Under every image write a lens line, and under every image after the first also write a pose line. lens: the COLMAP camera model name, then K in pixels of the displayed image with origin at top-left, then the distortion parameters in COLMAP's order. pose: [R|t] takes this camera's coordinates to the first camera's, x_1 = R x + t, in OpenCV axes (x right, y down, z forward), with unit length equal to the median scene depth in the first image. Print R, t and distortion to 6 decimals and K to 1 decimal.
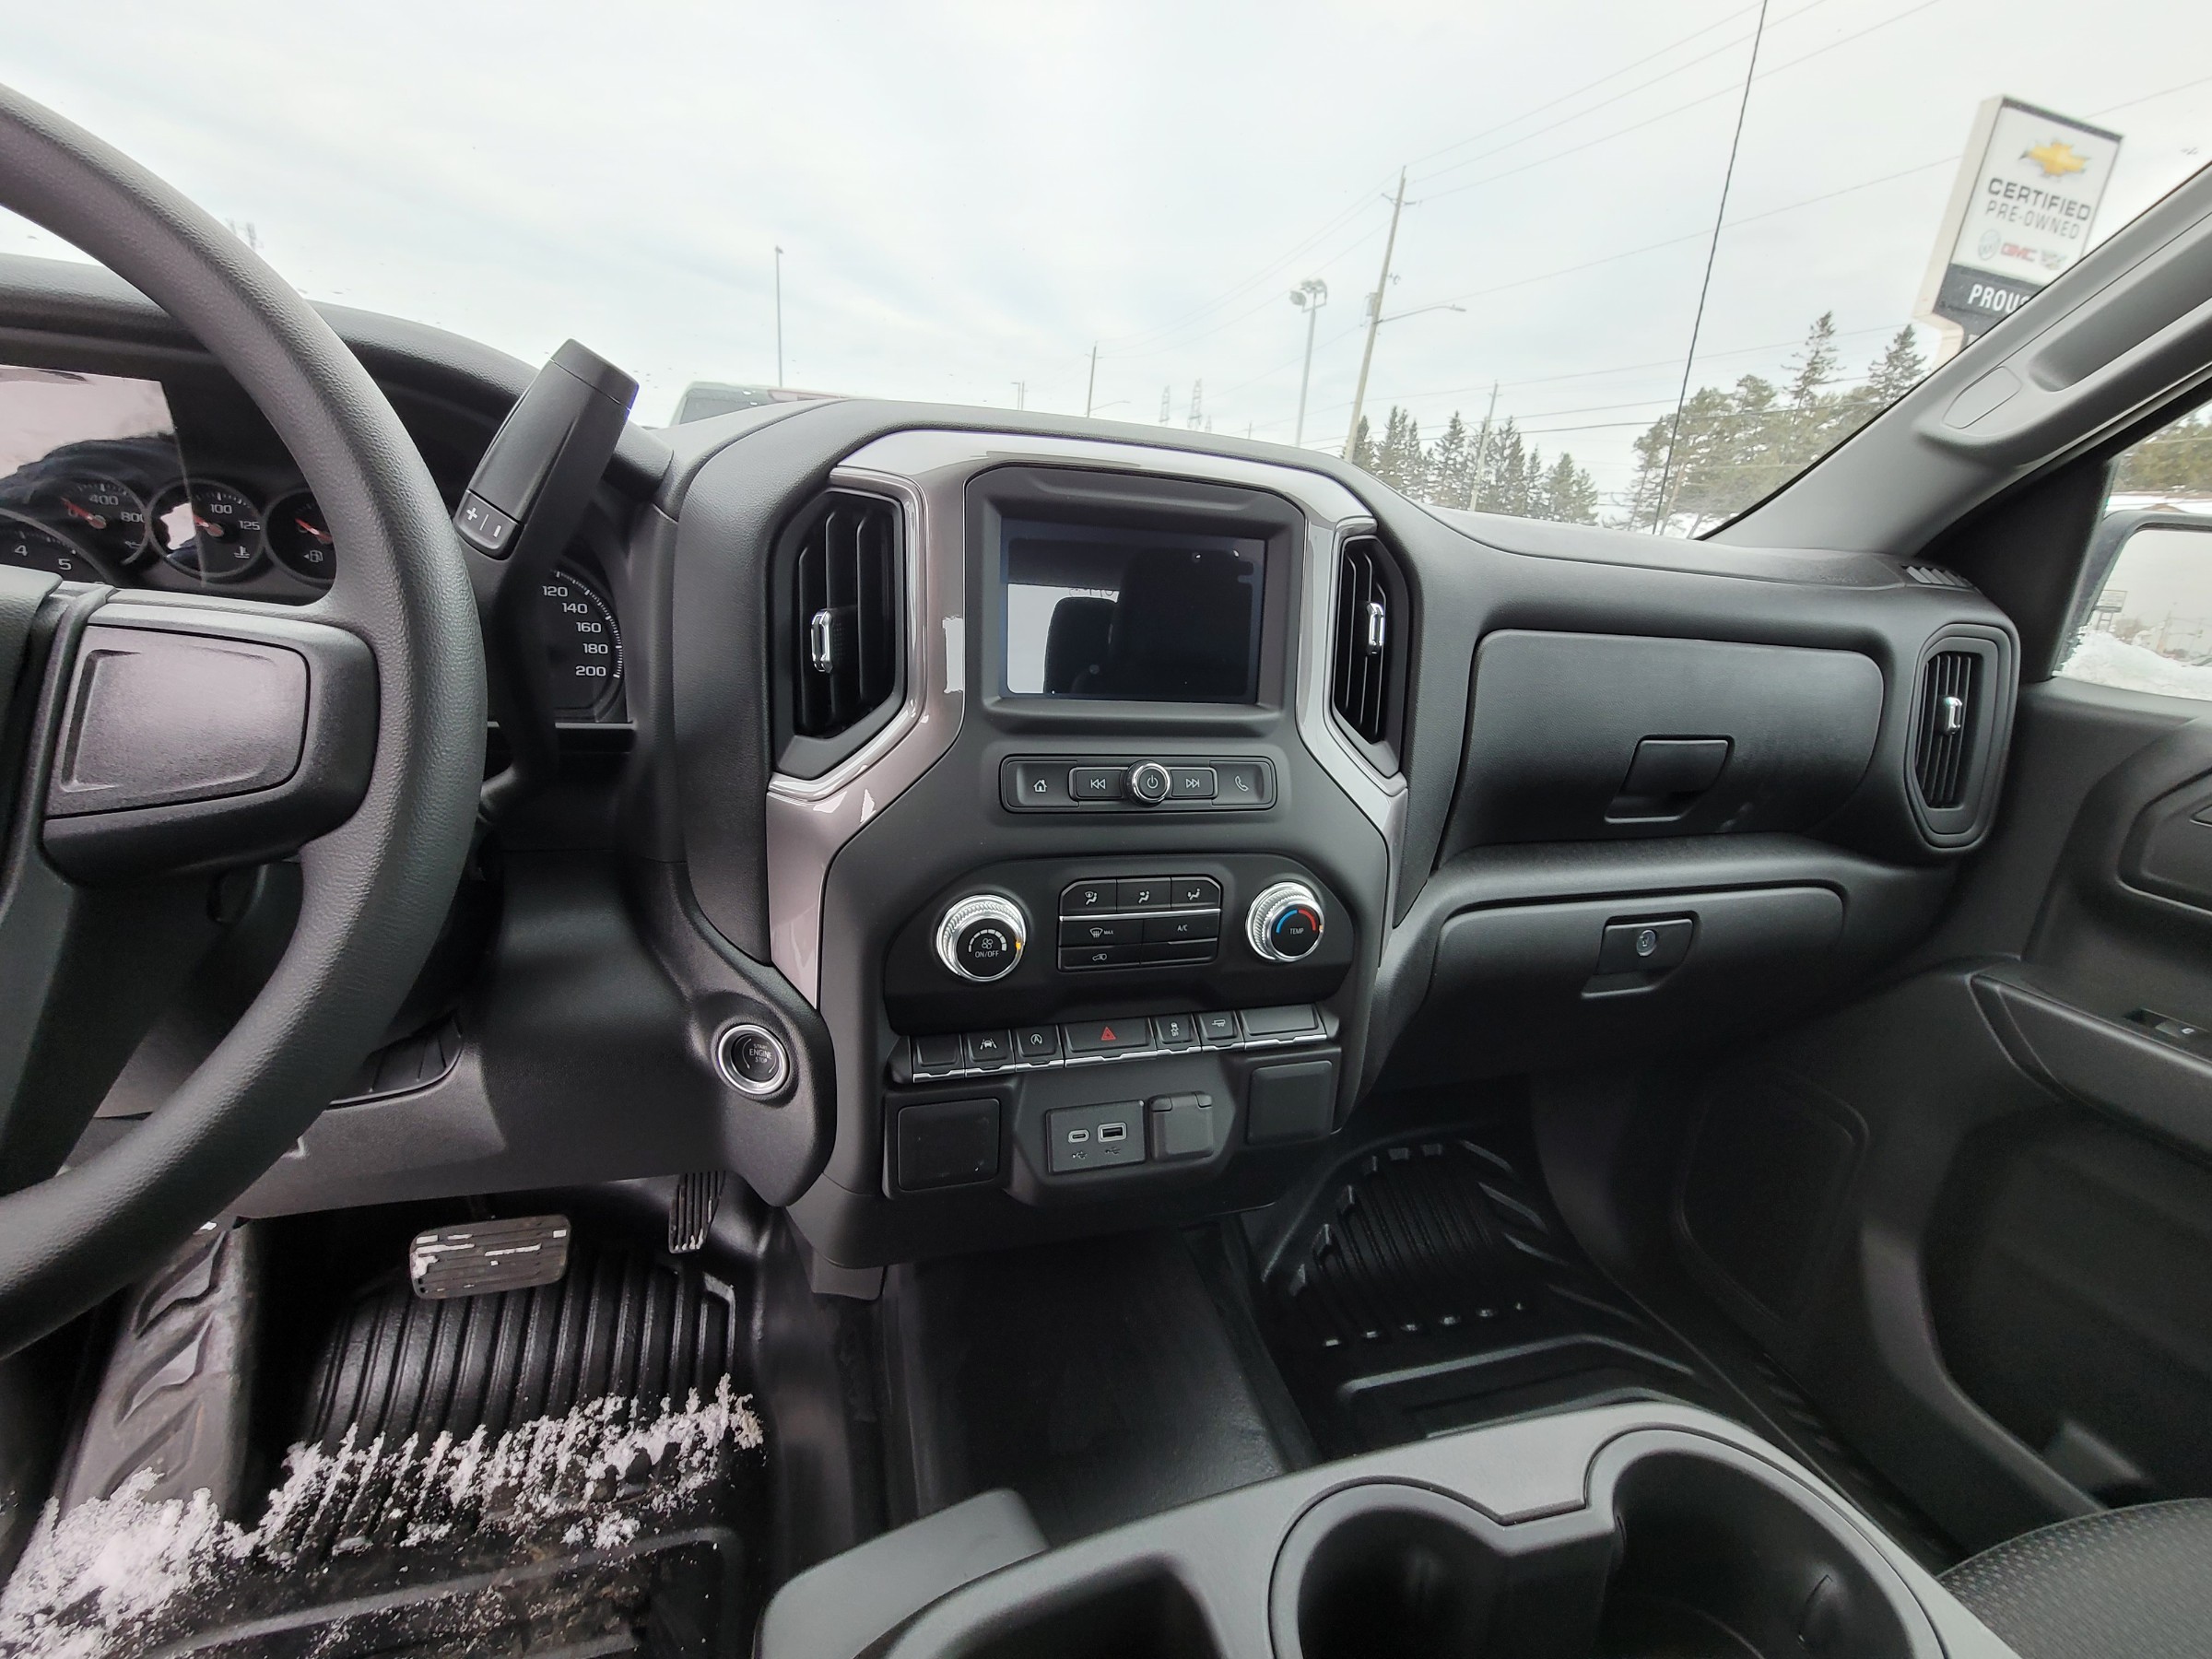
lens RADIAL K [[910.1, 0, 1113.3], [0, 910.1, 815.1], [0, 0, 1]] dist [0.000522, -0.000546]
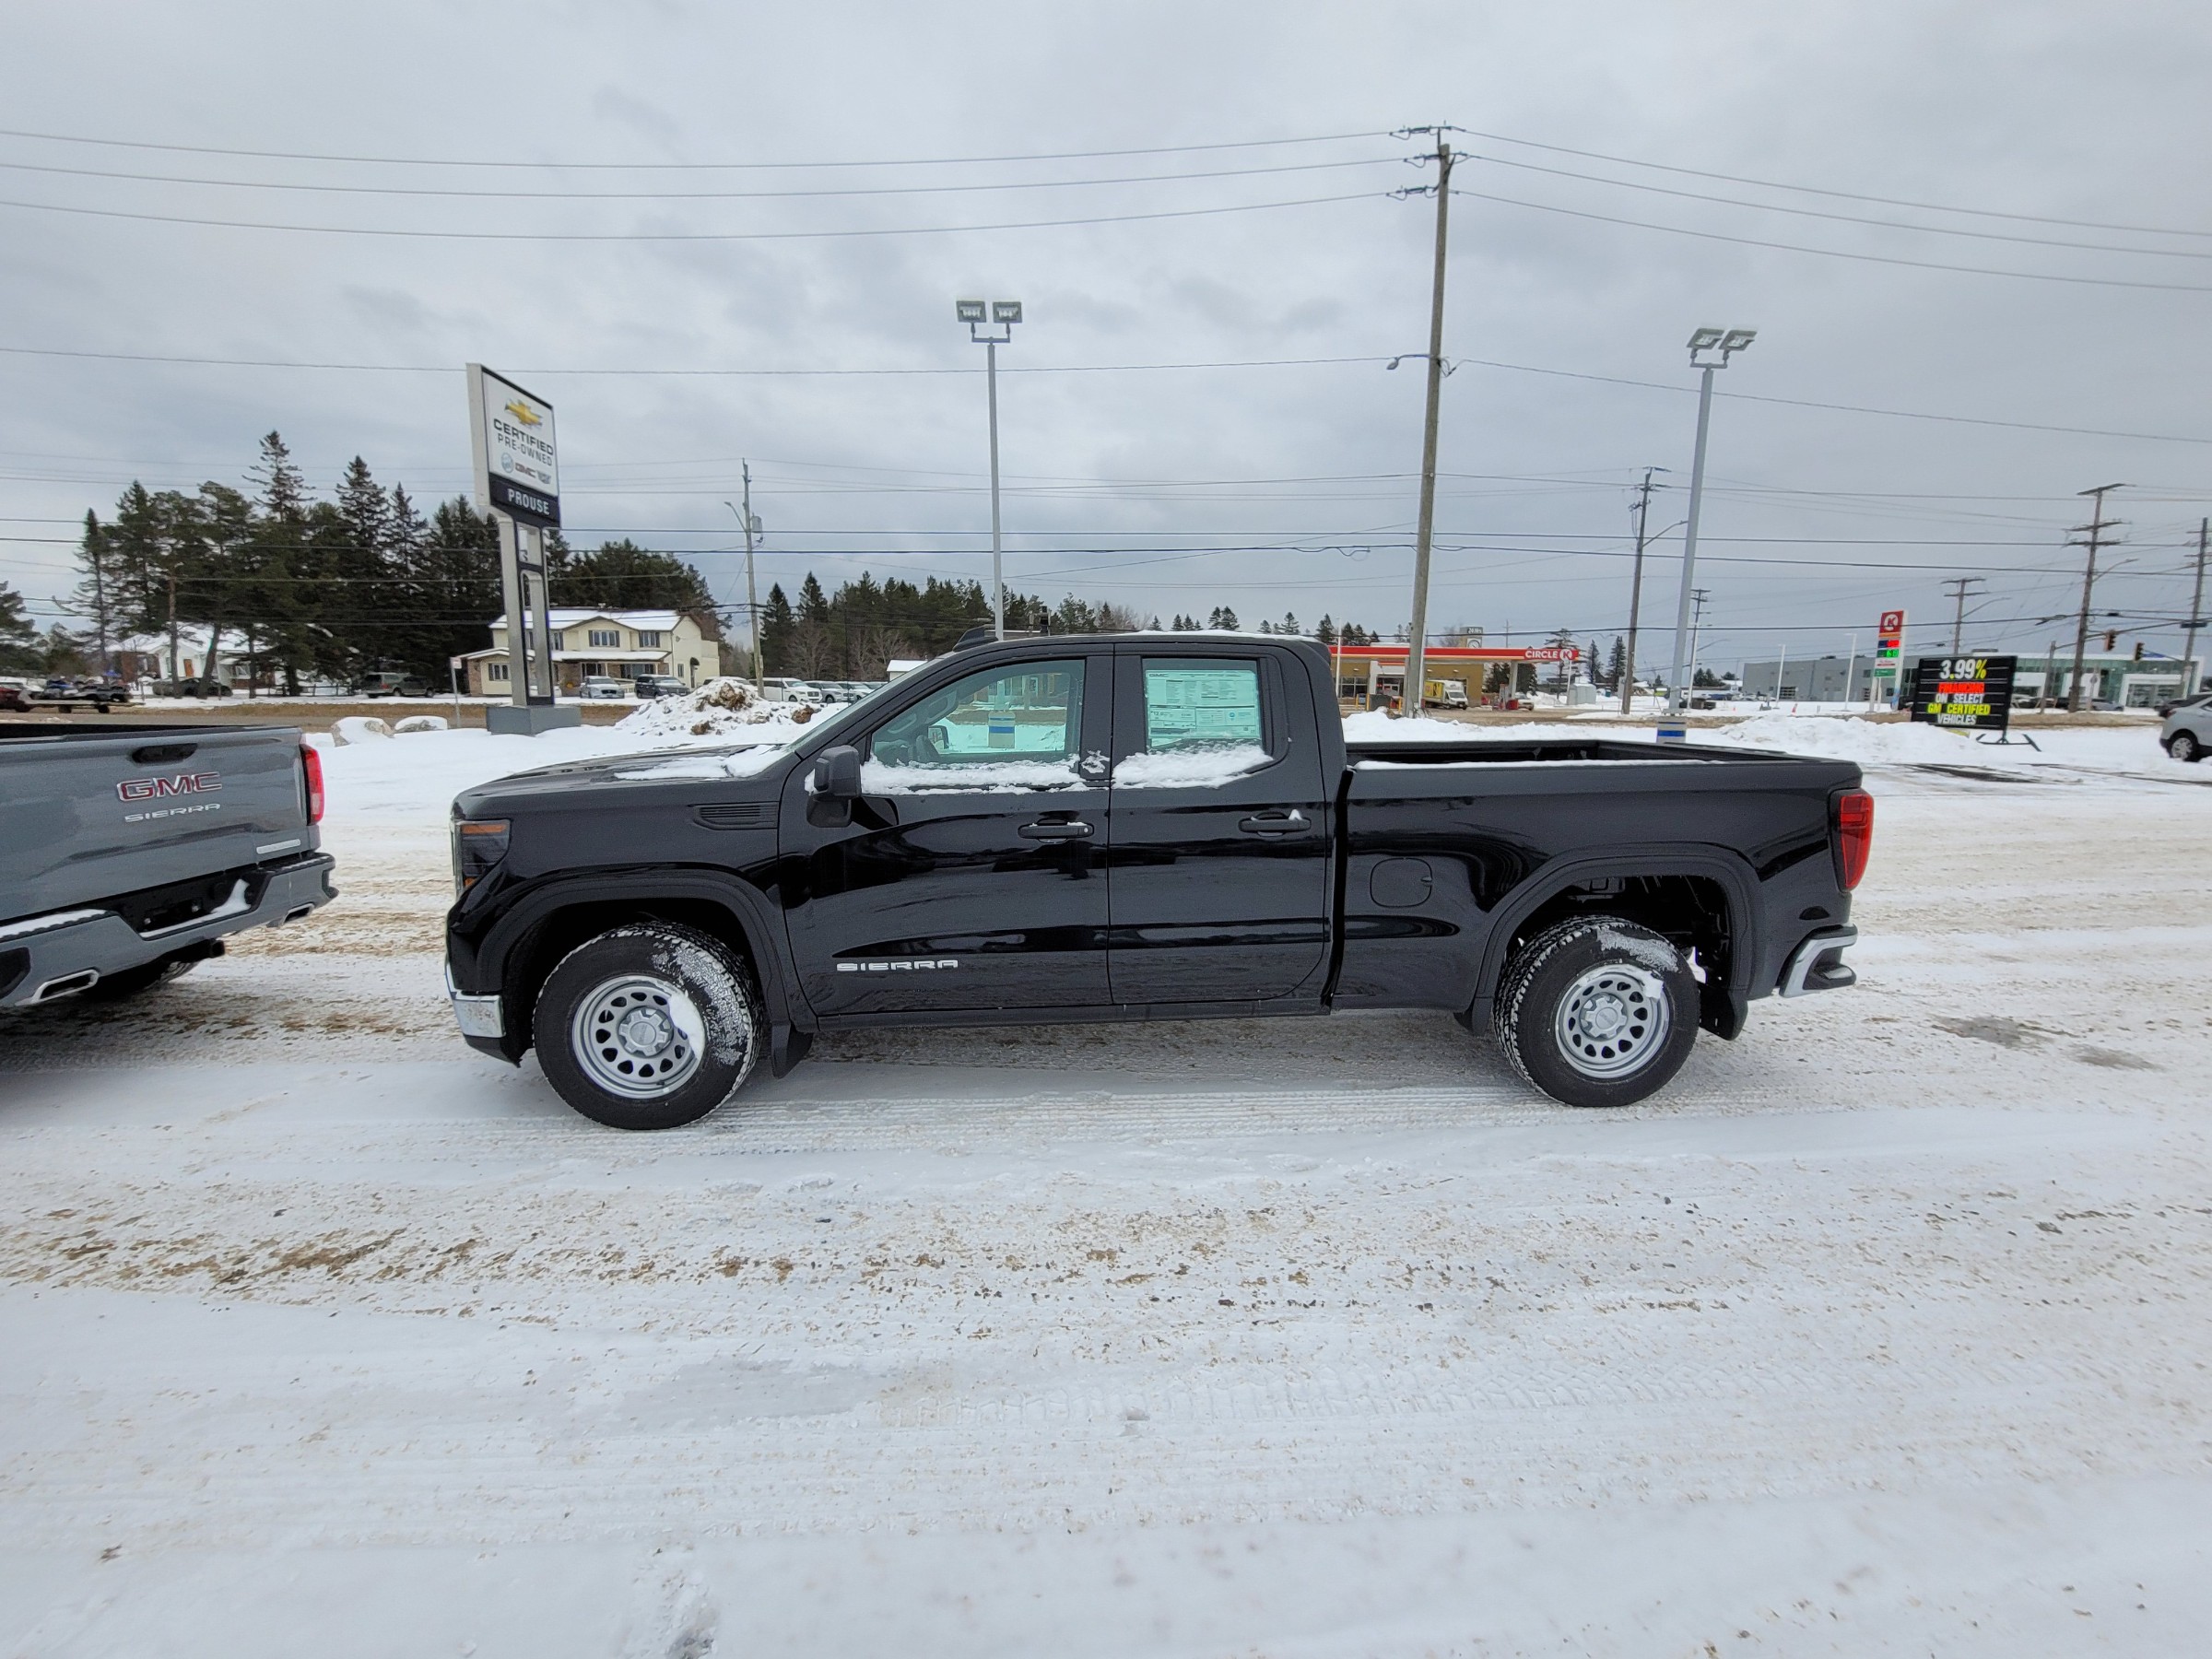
lens RADIAL K [[905.5, 0, 1106.6], [0, 905.5, 818.4], [0, 0, 1]] dist [-0.008315, 0.002798]
pose [[0.219023, -0.214557, 0.951837, -0.094989], [0.306860, 0.941171, 0.141542, -0.004375], [-0.926211, 0.261080, 0.271977, -0.035046]]
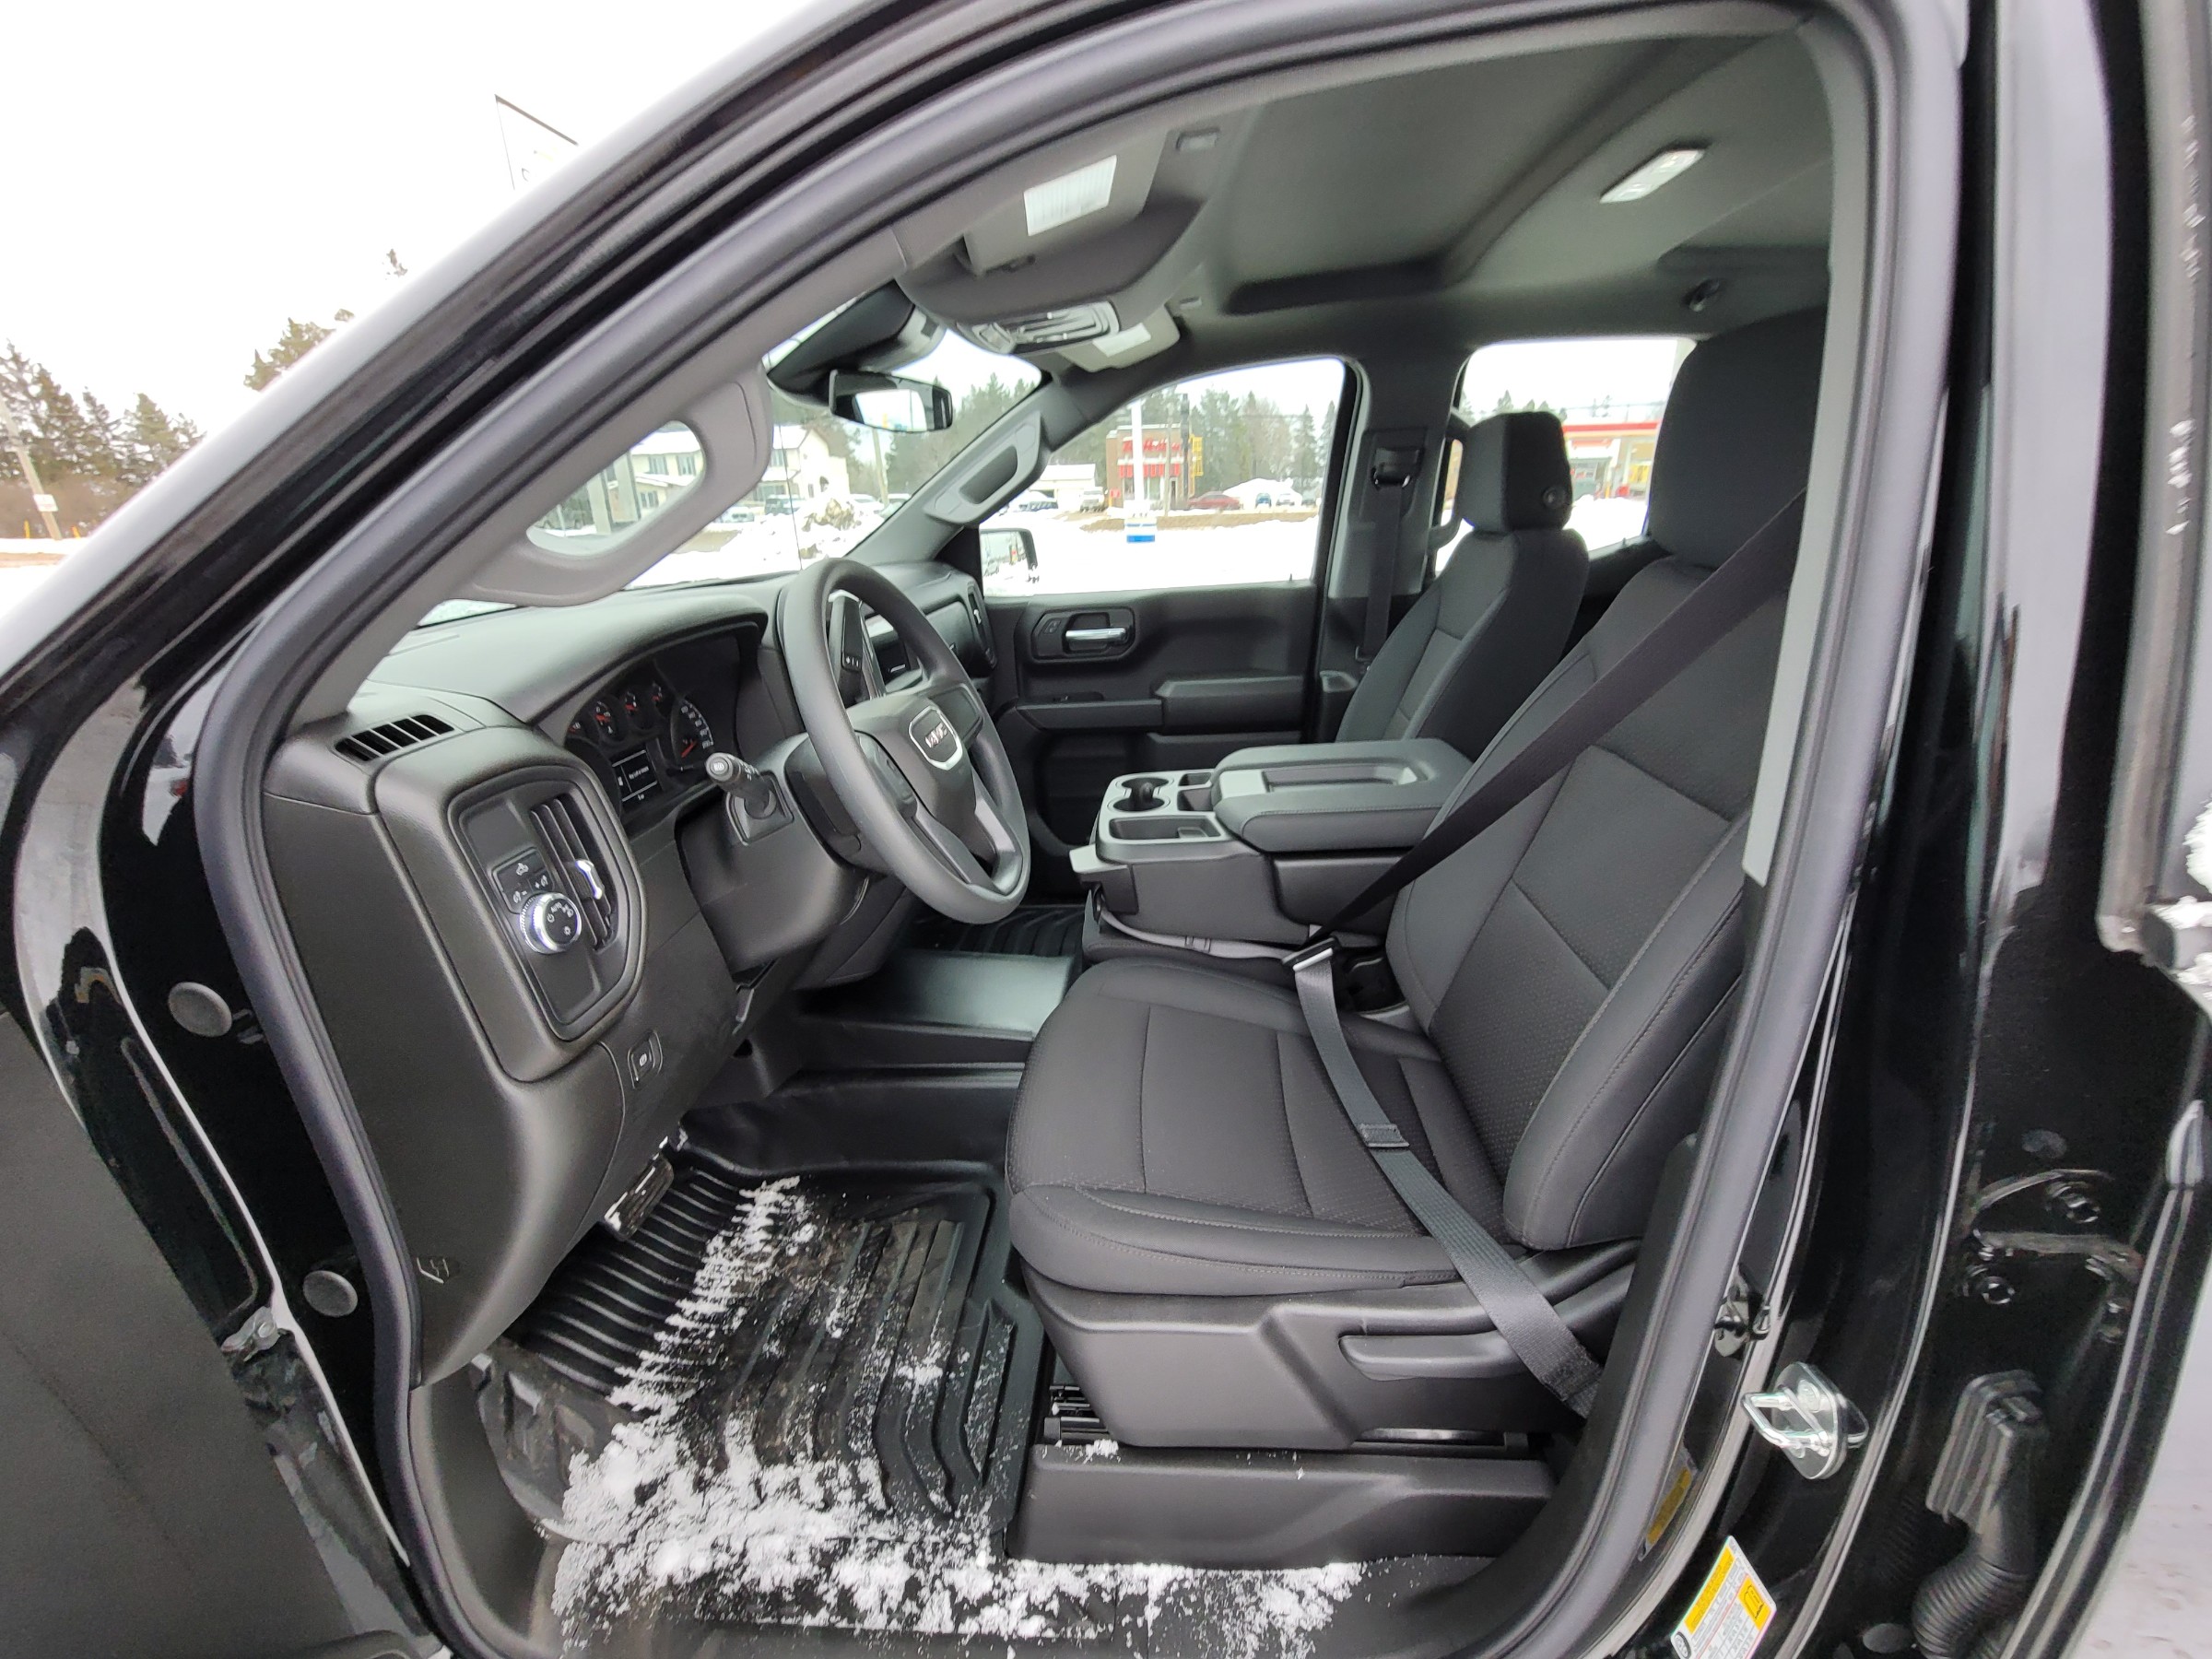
lens RADIAL K [[897.9, 0, 1100.1], [0, 897.9, 816.2], [0, 0, 1]] dist [0.011659, 0.000069]
pose [[0.360868, -0.396680, 0.844049, -0.026447], [0.345913, 0.897409, 0.273865, -0.003475], [-0.866094, 0.193139, 0.461063, -0.007523]]
